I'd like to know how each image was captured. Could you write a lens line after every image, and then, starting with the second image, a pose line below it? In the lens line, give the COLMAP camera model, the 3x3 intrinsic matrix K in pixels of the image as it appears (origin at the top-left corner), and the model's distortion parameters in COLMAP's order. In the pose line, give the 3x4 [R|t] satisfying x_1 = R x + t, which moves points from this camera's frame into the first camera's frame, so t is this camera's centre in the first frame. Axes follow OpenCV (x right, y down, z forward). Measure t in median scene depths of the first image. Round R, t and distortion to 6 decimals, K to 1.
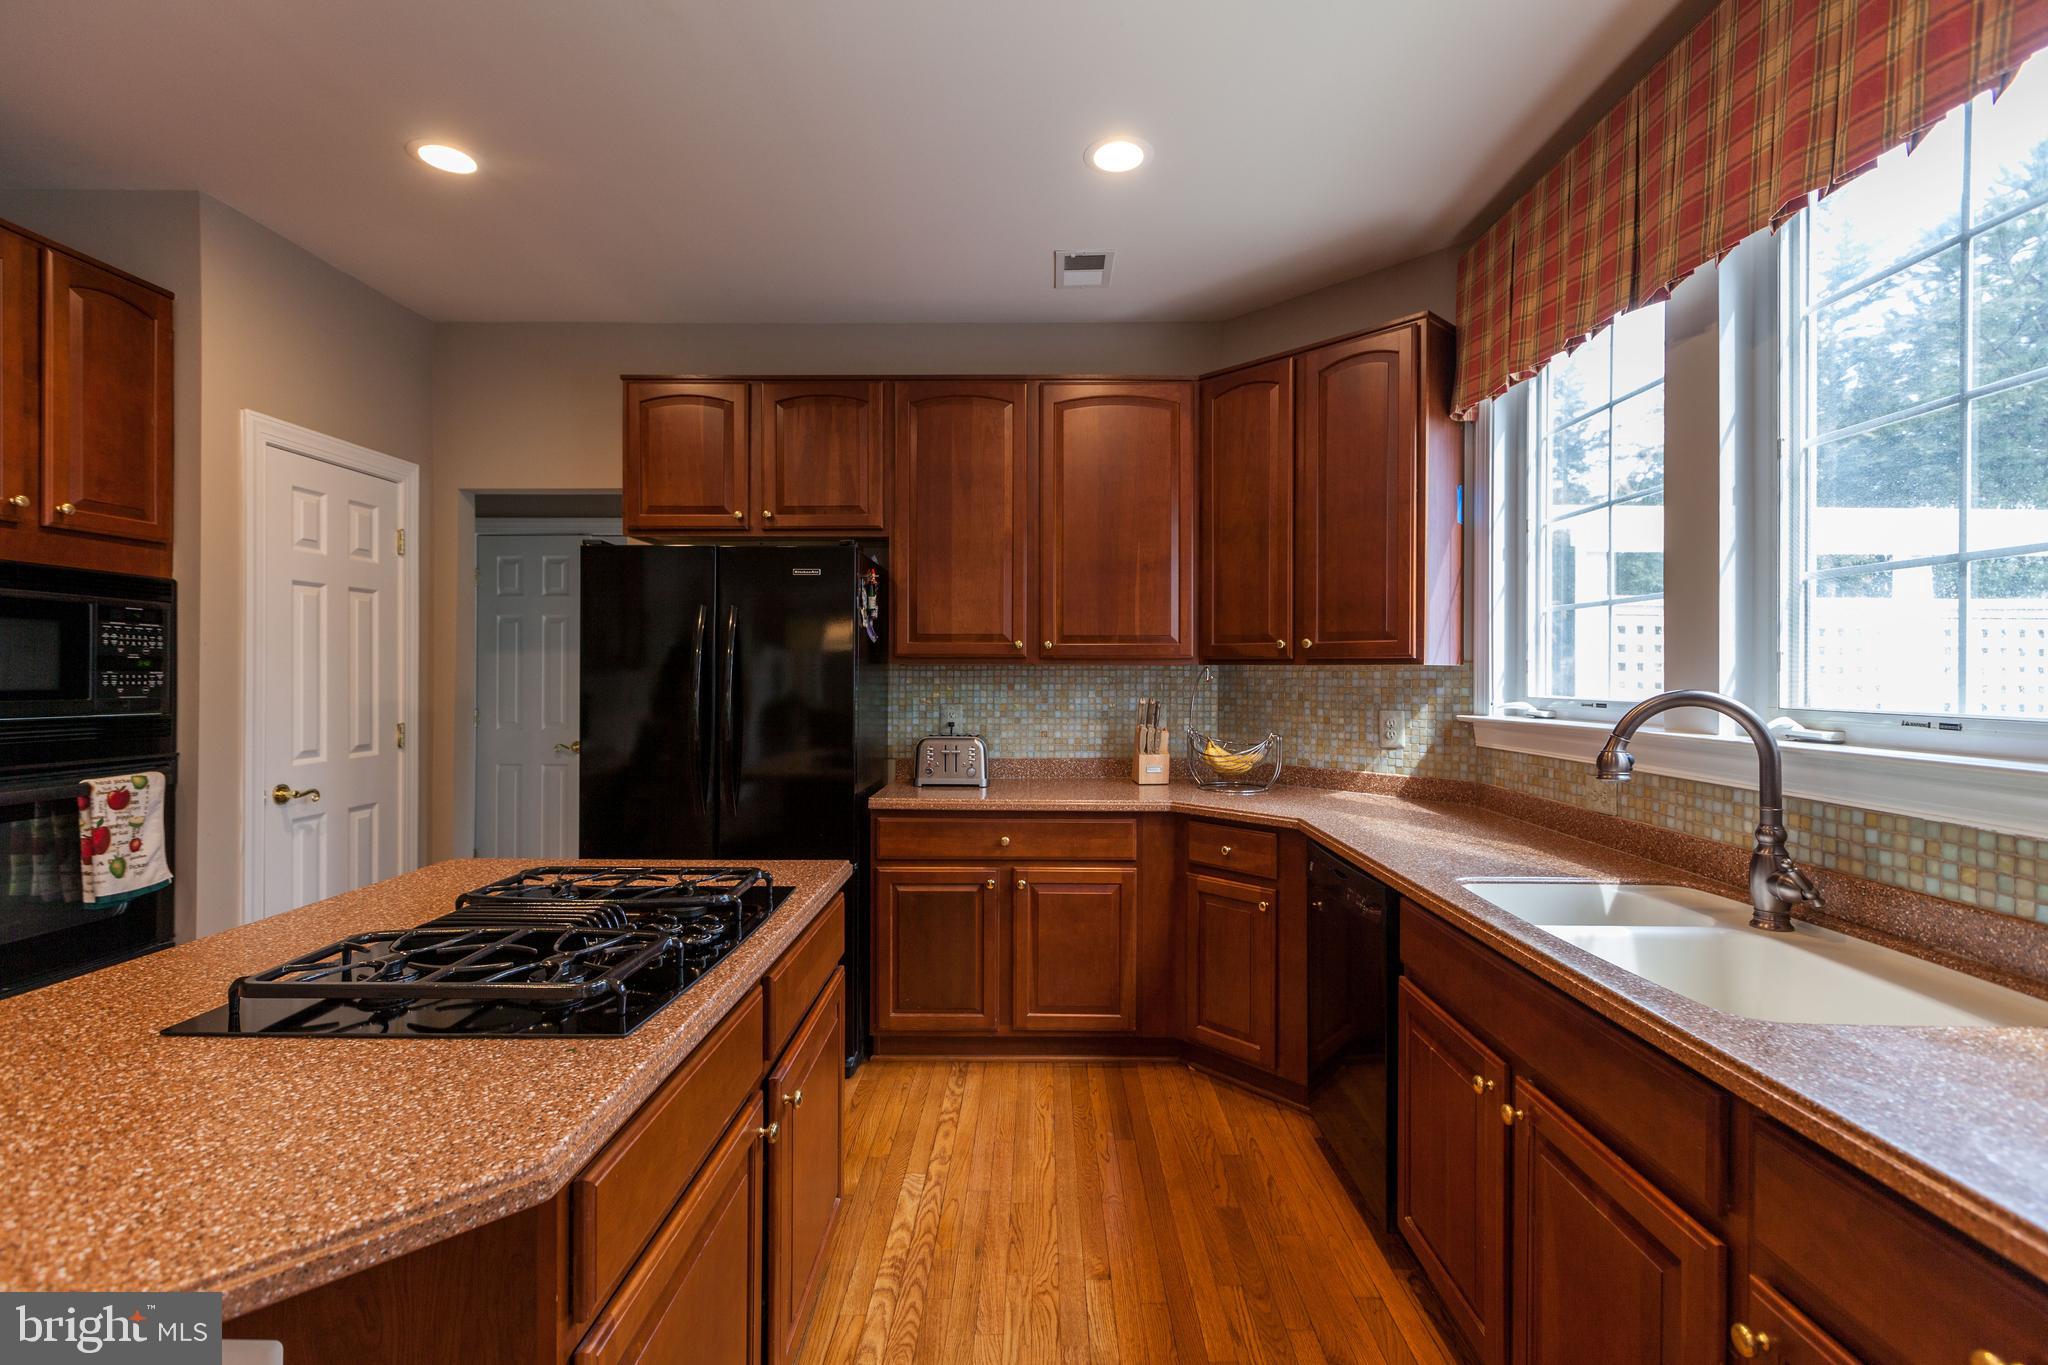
lens RADIAL K [[921.0, 0, 1030.3], [0, 921.0, 669.7], [0, 0, 1]] dist [0.003167, -0.000085]
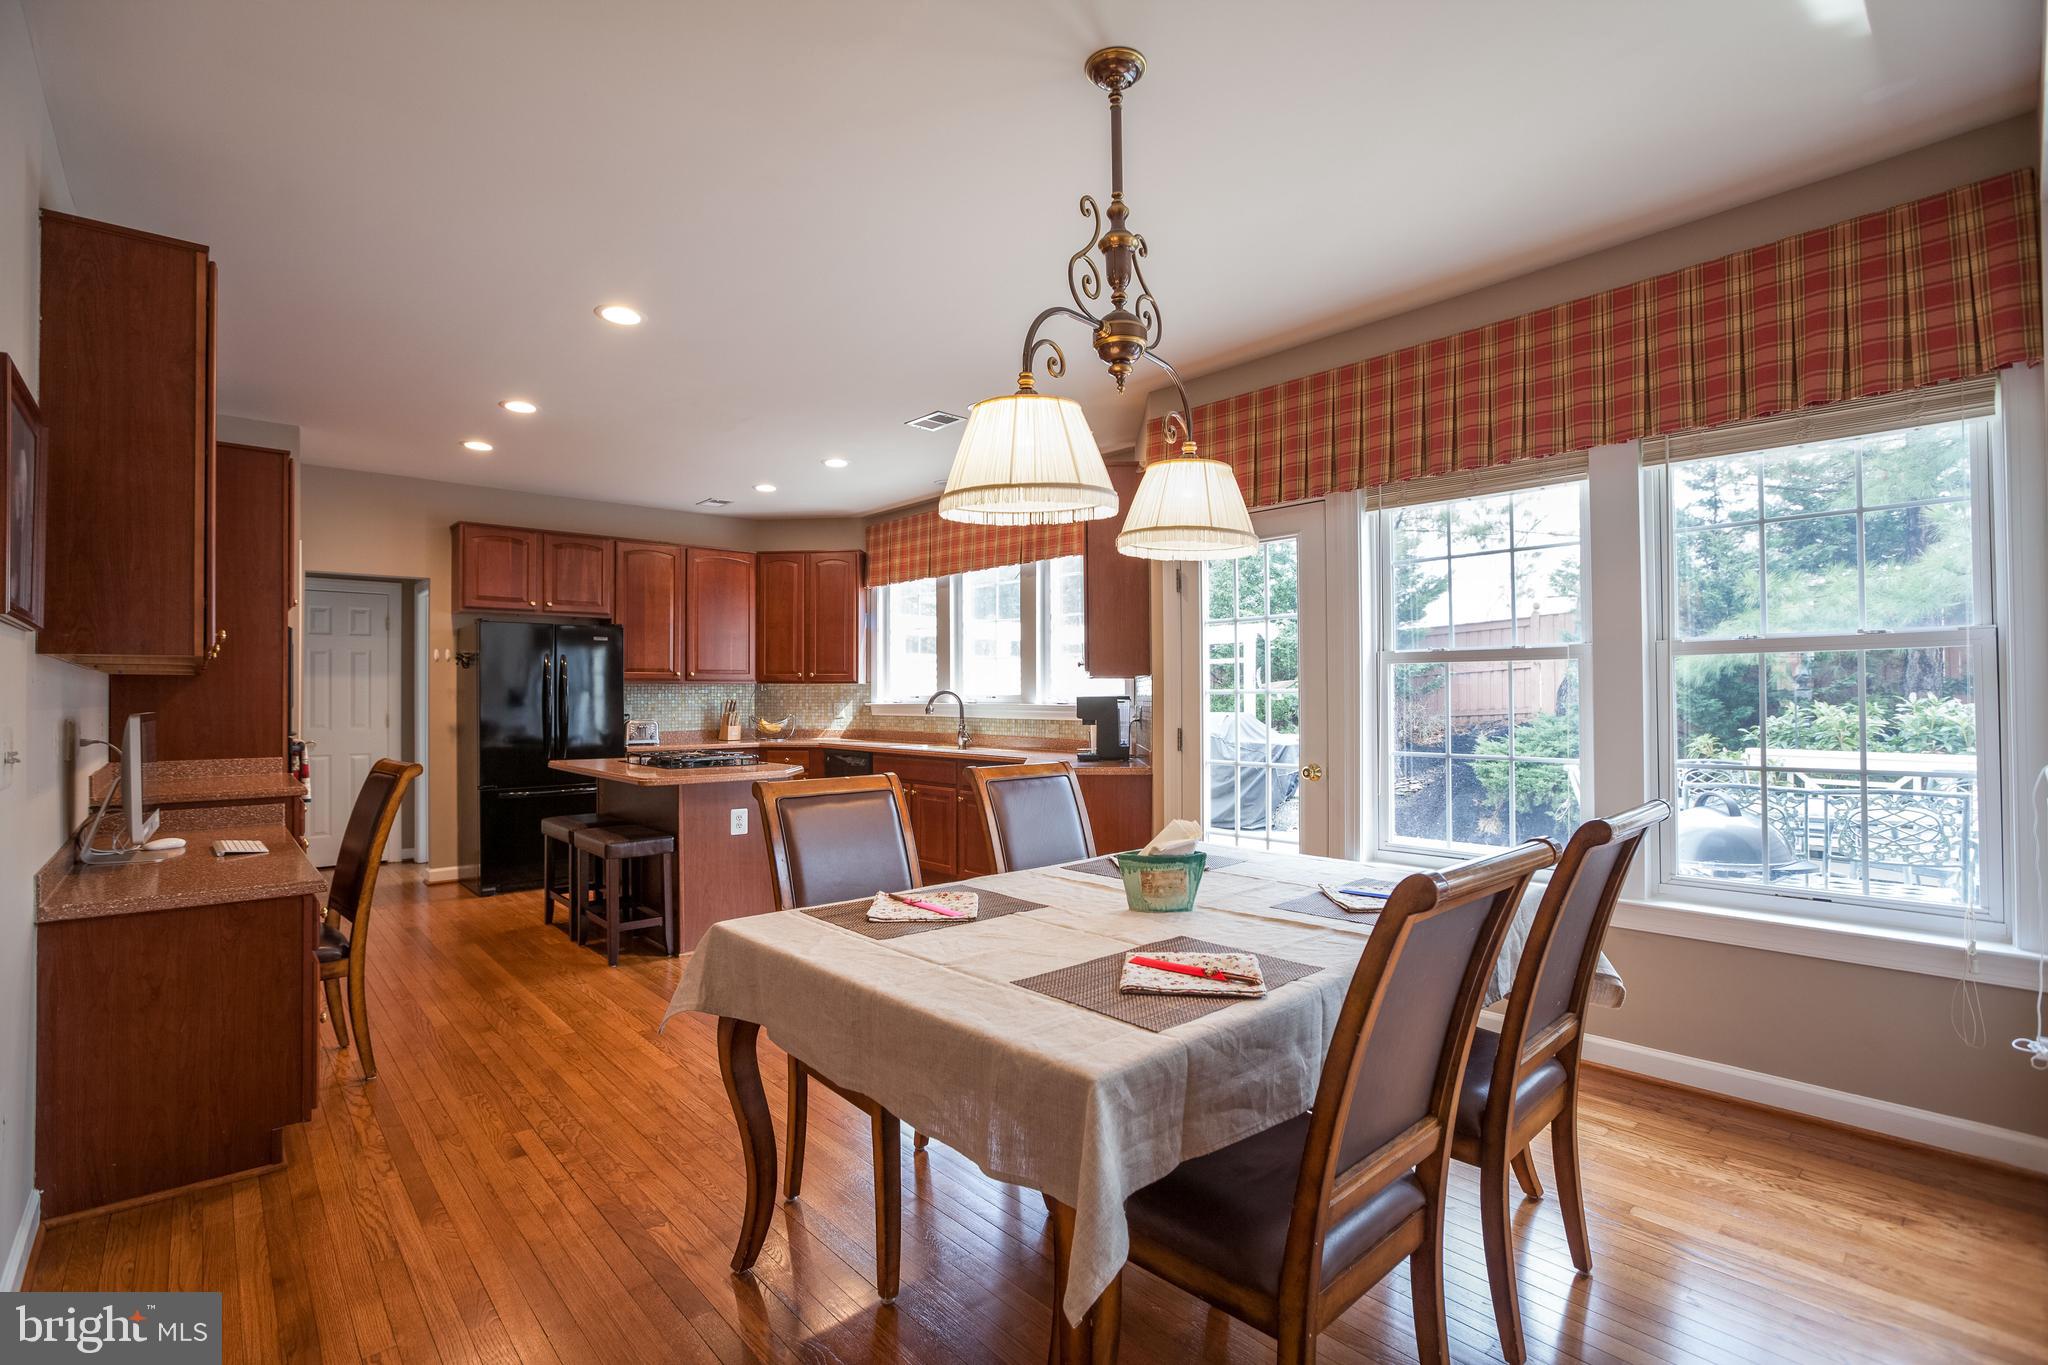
lens RADIAL K [[923.2, 0, 995.9], [0, 923.2, 680.5], [0, 0, 1]] dist [-0.017020, -0.000118]
pose [[0.754279, 0.002034, 0.656551, -0.907393], [0.004454, 0.999956, -0.008215, 0.008518], [-0.656539, 0.009121, 0.754237, -1.121021]]
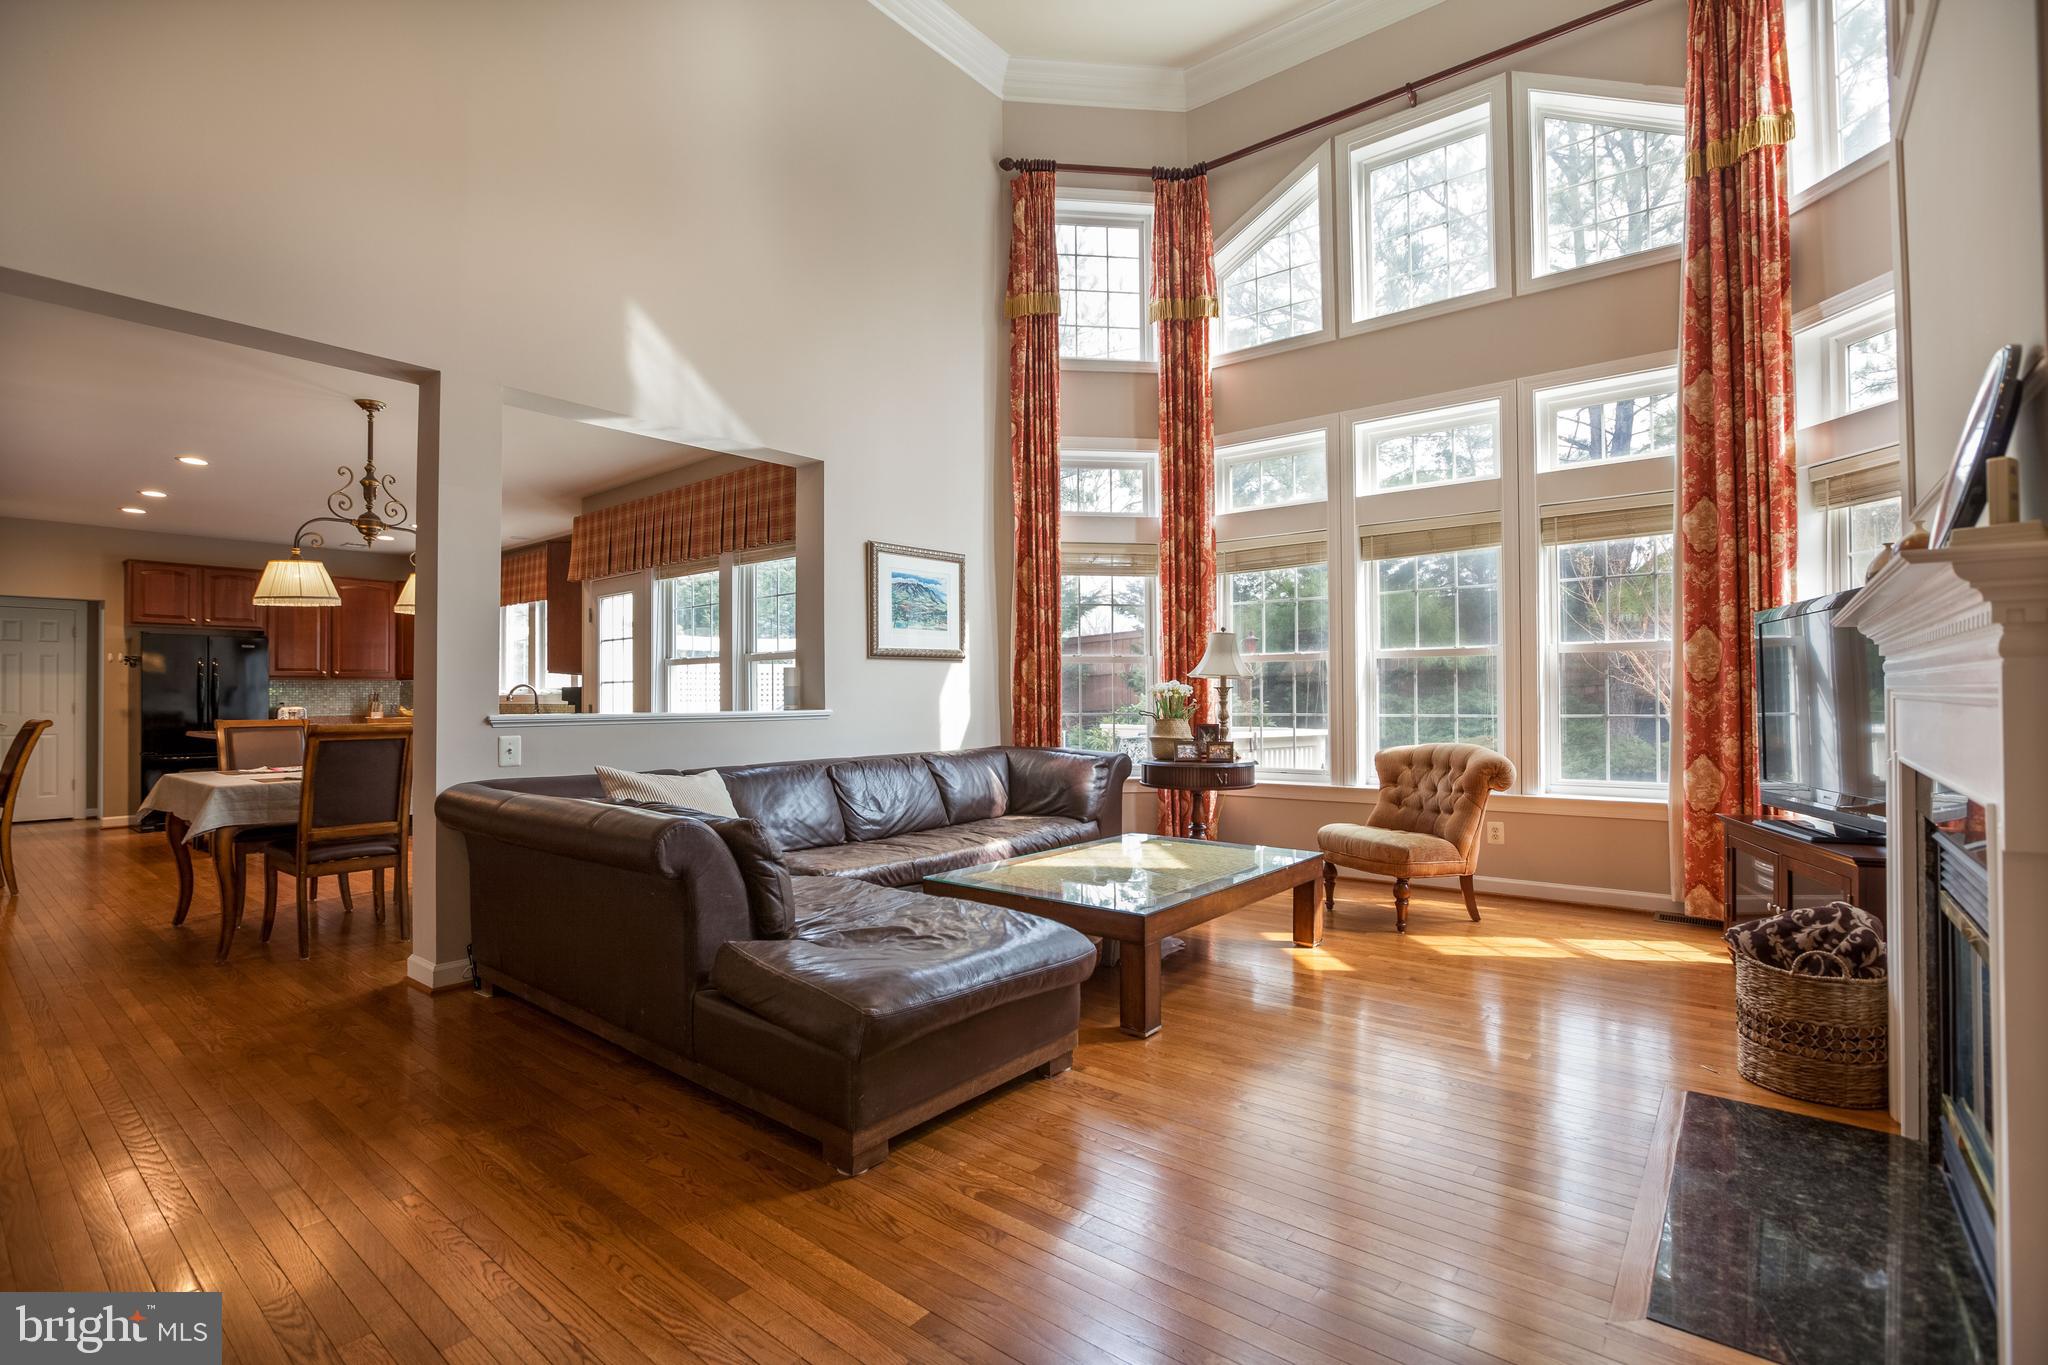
lens RADIAL K [[933.1, 0, 1023.6], [0, 933.1, 677.9], [0, 0, 1]] dist [-0.041465, 0.014766]
pose [[0.625876, 0.006162, 0.779899, -0.912000], [0.006478, 0.999893, -0.013098, 0.042864], [-0.779896, 0.013250, 0.625769, -2.558934]]
